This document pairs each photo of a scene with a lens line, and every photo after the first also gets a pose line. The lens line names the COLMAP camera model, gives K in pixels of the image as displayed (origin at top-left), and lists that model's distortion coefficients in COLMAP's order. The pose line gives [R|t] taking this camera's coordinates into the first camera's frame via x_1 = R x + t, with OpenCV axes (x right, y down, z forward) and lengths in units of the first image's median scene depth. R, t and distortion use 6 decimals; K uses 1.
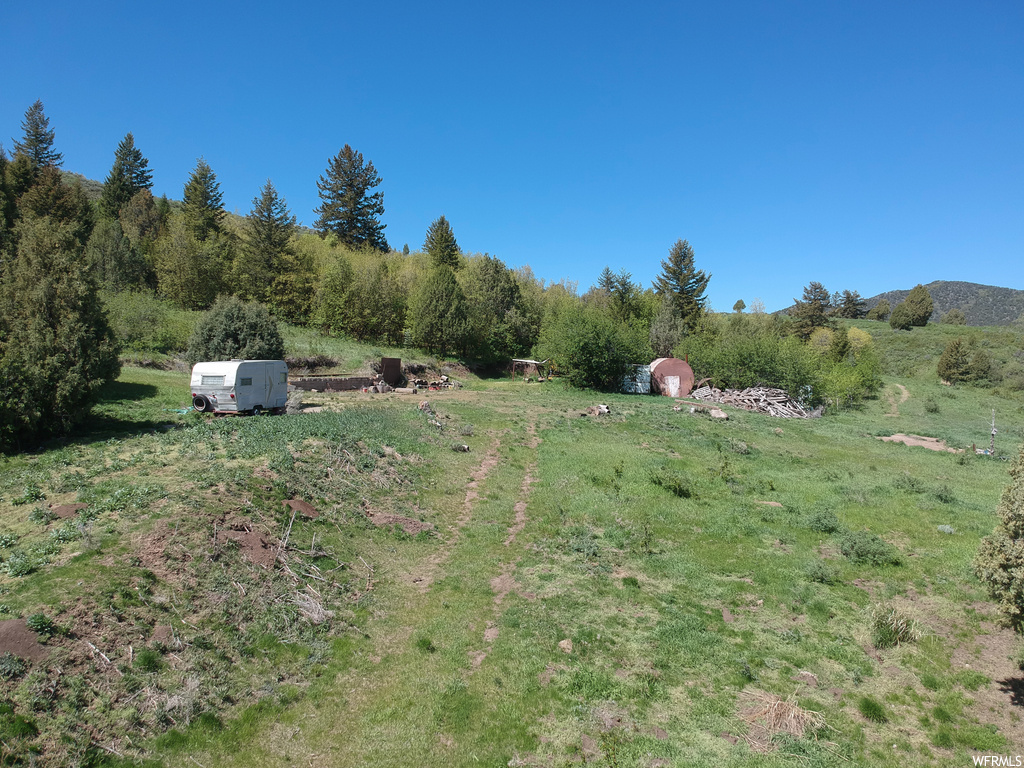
lens RADIAL K [[767.4, 0, 525.2], [0, 767.4, 385.5], [0, 0, 1]] dist [0.077804, -0.163373]
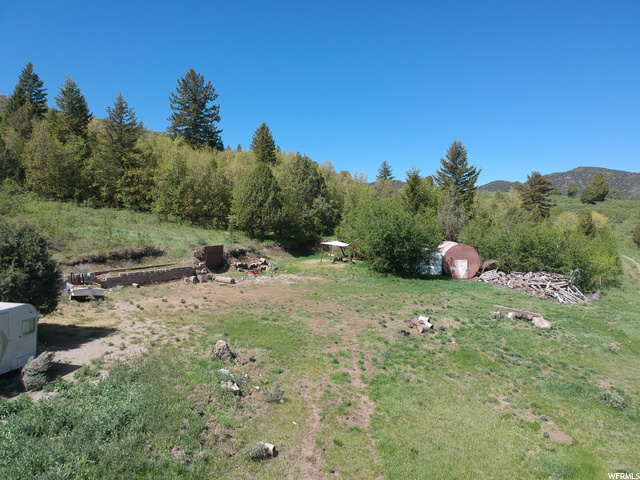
lens RADIAL K [[468.5, 0, 321.4], [0, 468.5, 233.8], [0, 0, 1]] dist [0.066559, -0.135911]
pose [[0.999999, -0.001325, 0.000736, -0.014443], [0.001319, 0.999968, 0.007909, -0.048873], [-0.000746, -0.007908, 0.999968, 0.258514]]
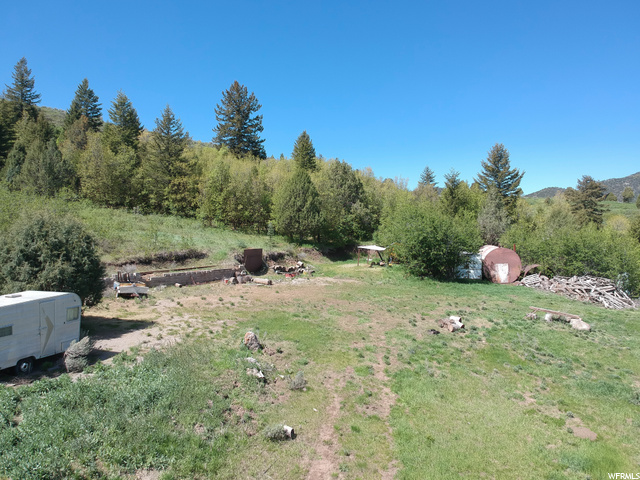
lens RADIAL K [[468.5, 0, 321.4], [0, 468.5, 233.8], [0, 0, 1]] dist [0.066559, -0.135911]
pose [[0.995397, -0.004392, -0.095740, -0.002697], [0.003214, 0.999917, -0.012455, -0.041345], [0.095787, 0.012090, 0.995328, 0.251581]]
